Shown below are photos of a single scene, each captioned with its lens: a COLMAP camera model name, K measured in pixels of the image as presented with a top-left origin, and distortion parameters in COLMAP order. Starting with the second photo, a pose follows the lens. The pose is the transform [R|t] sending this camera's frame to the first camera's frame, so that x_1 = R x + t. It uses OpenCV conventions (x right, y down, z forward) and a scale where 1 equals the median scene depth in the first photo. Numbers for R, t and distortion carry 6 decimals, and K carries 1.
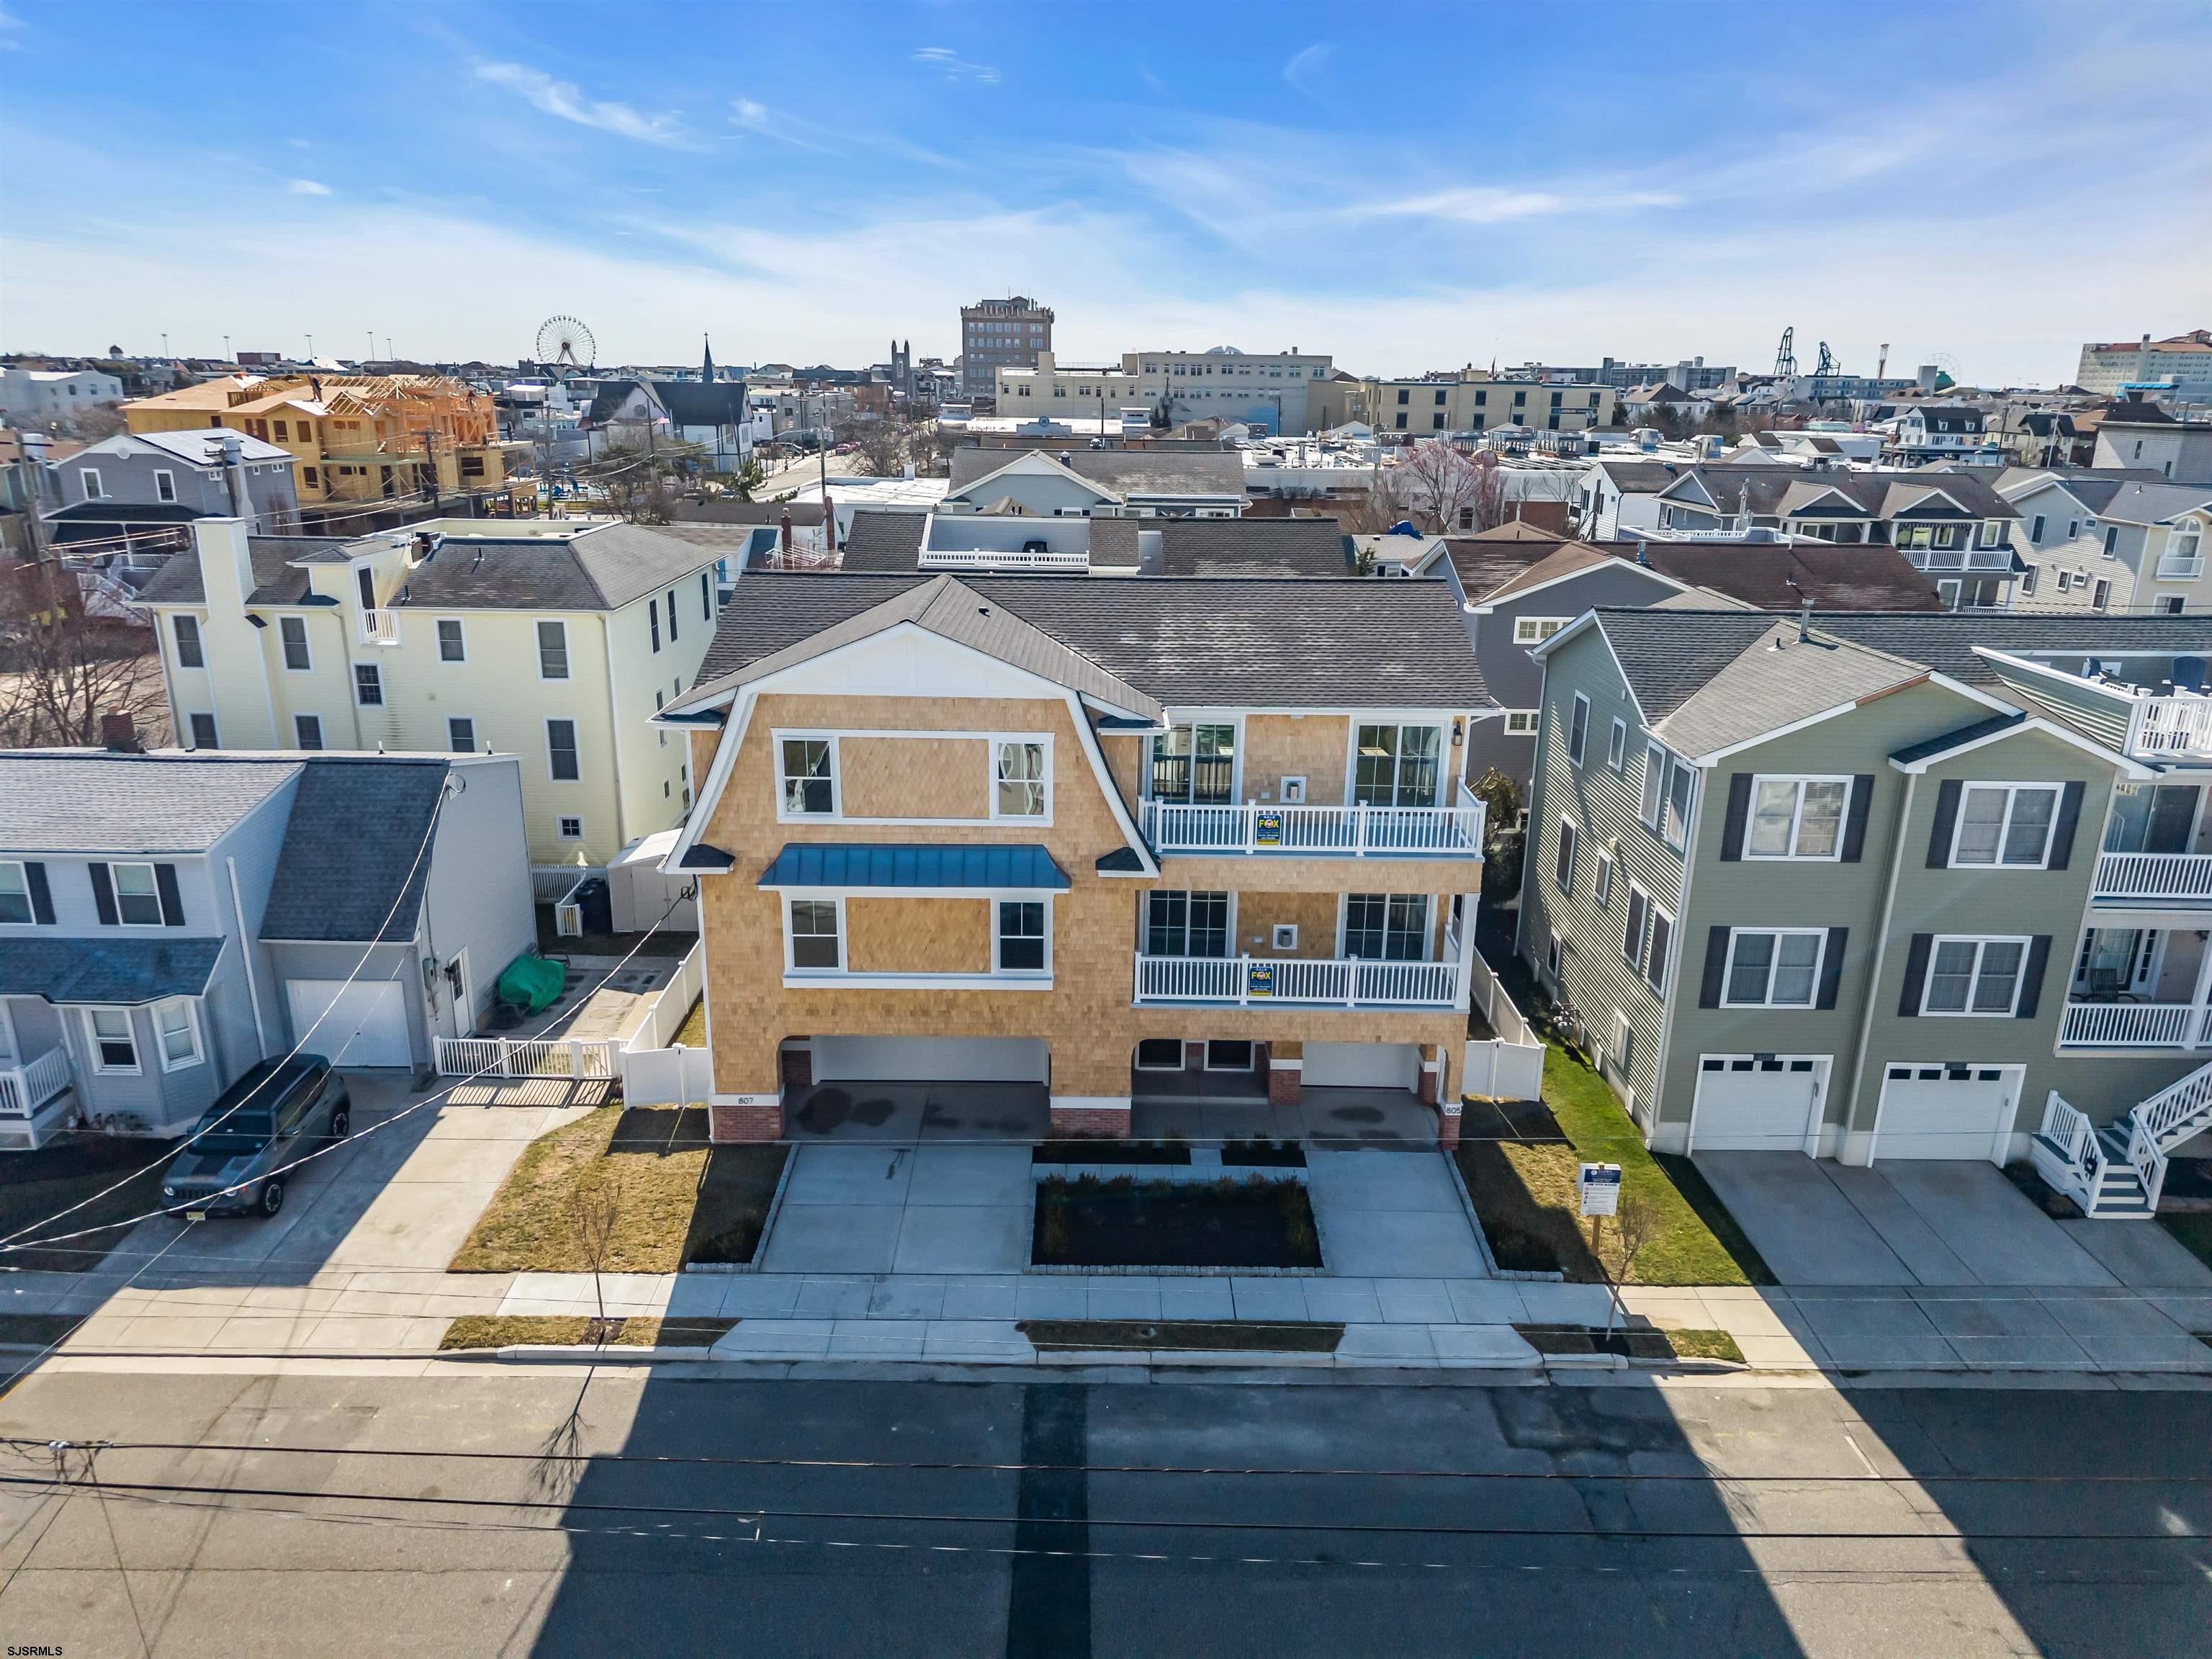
lens RADIAL K [[1477.6, 0, 1105.1], [0, 1477.6, 833.3], [0, 0, 1]] dist [0.031064, -0.041671]
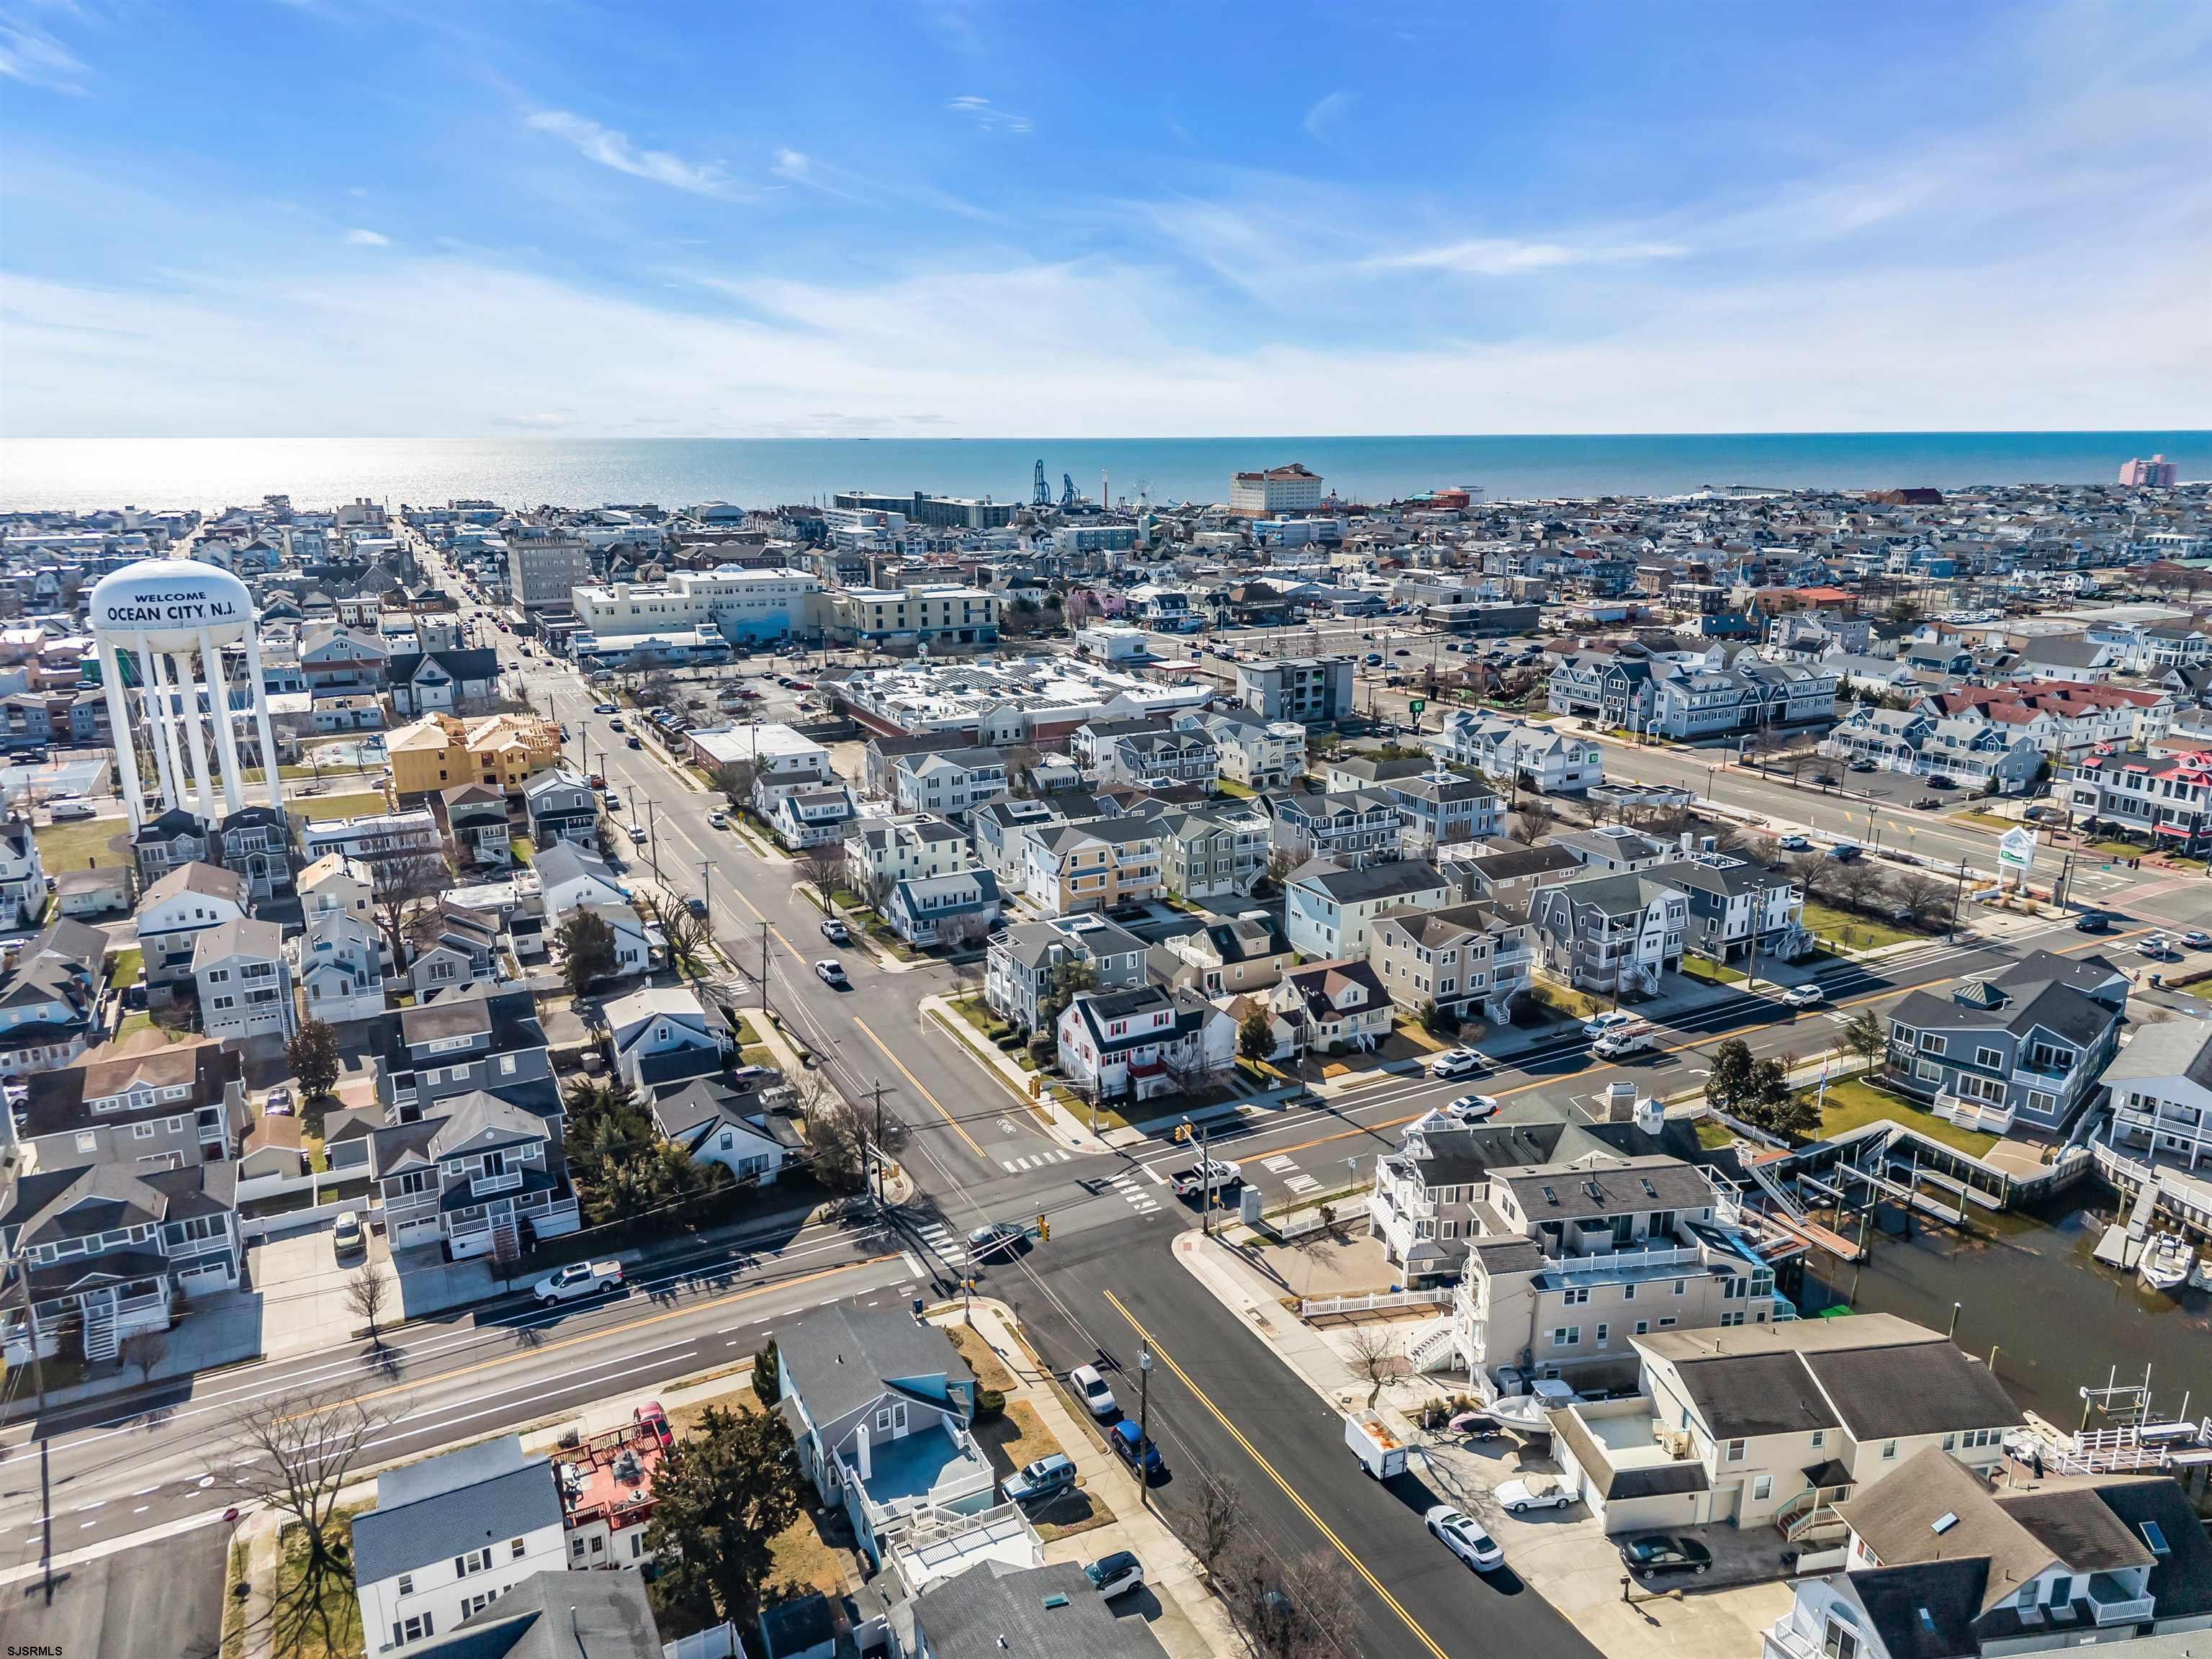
lens RADIAL K [[1458.6, 0, 1102.2], [0, 1458.6, 821.9], [0, 0, 1]] dist [0.138014, -0.251513]
pose [[0.889505, -0.134535, 0.436671, -2.816222], [0.152293, 0.988319, -0.005728, -0.149892], [-0.430800, 0.071597, 0.899603, -4.814147]]
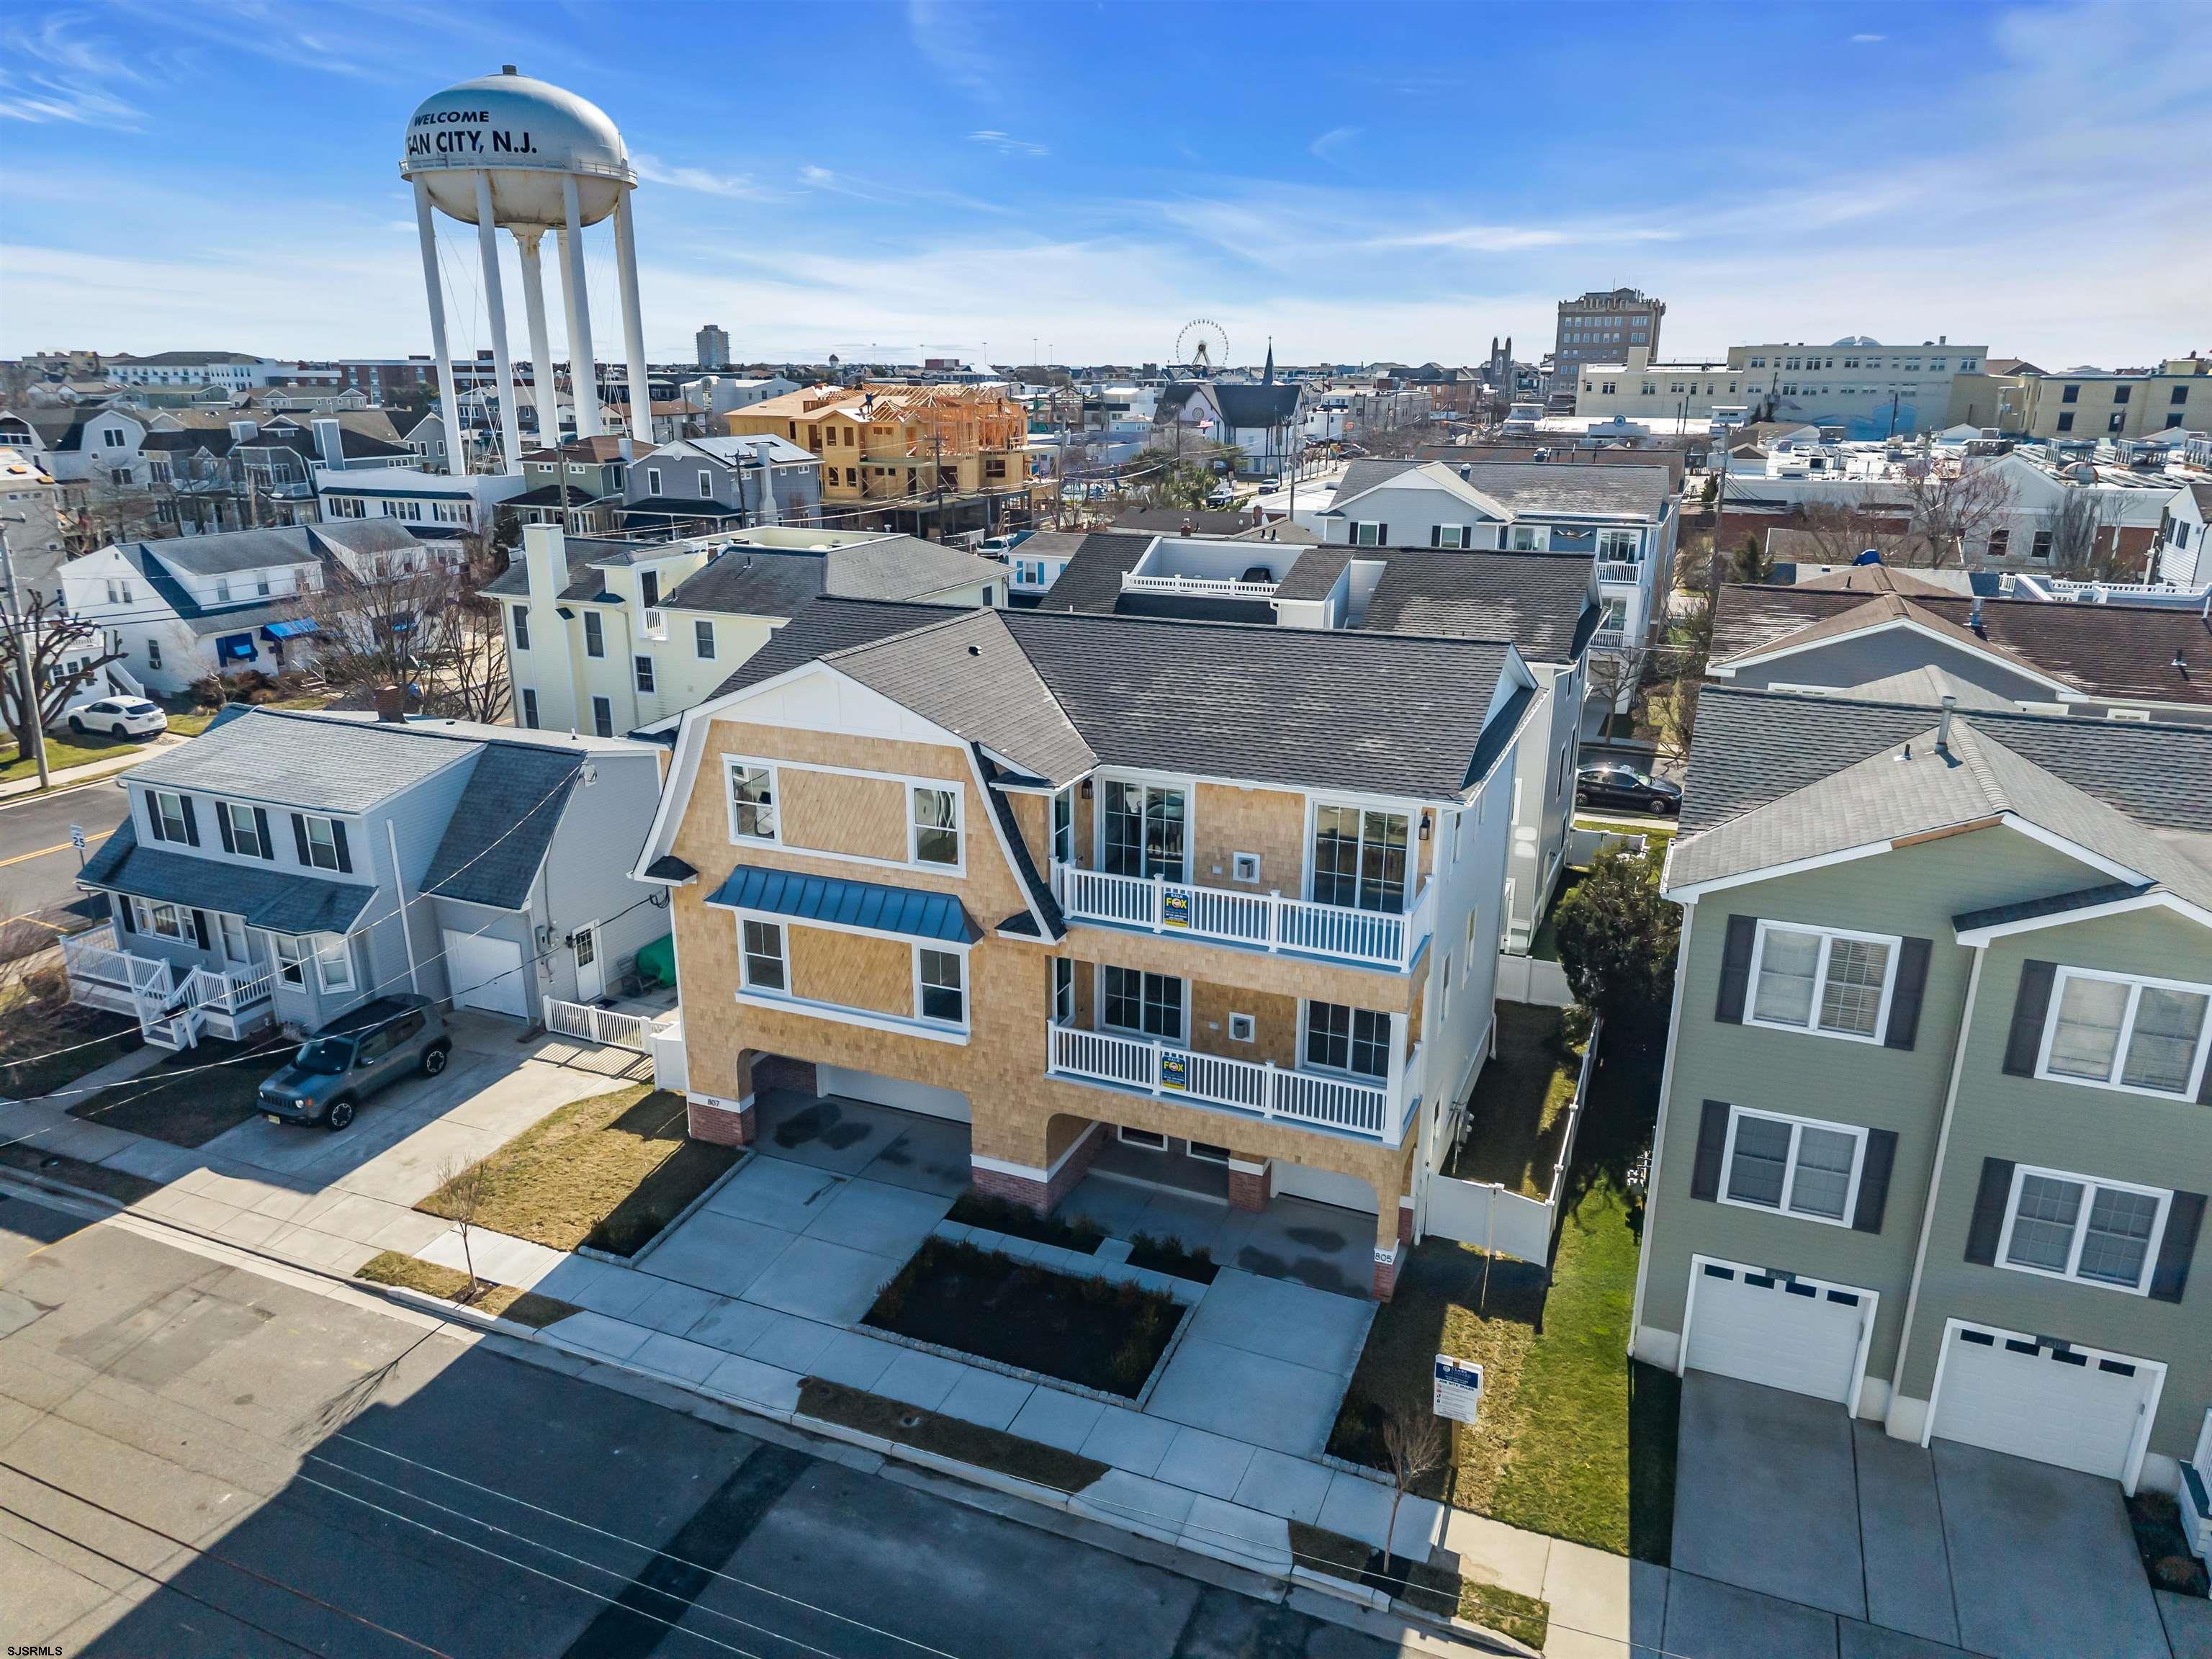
lens RADIAL K [[1477.6, 0, 1105.1], [0, 1477.6, 833.3], [0, 0, 1]] dist [0.031064, -0.041671]
pose [[0.918942, 0.106962, -0.379611, 0.389058], [-0.106119, 0.994082, 0.023212, -0.062470], [0.379848, 0.018953, 0.924855, 0.131889]]
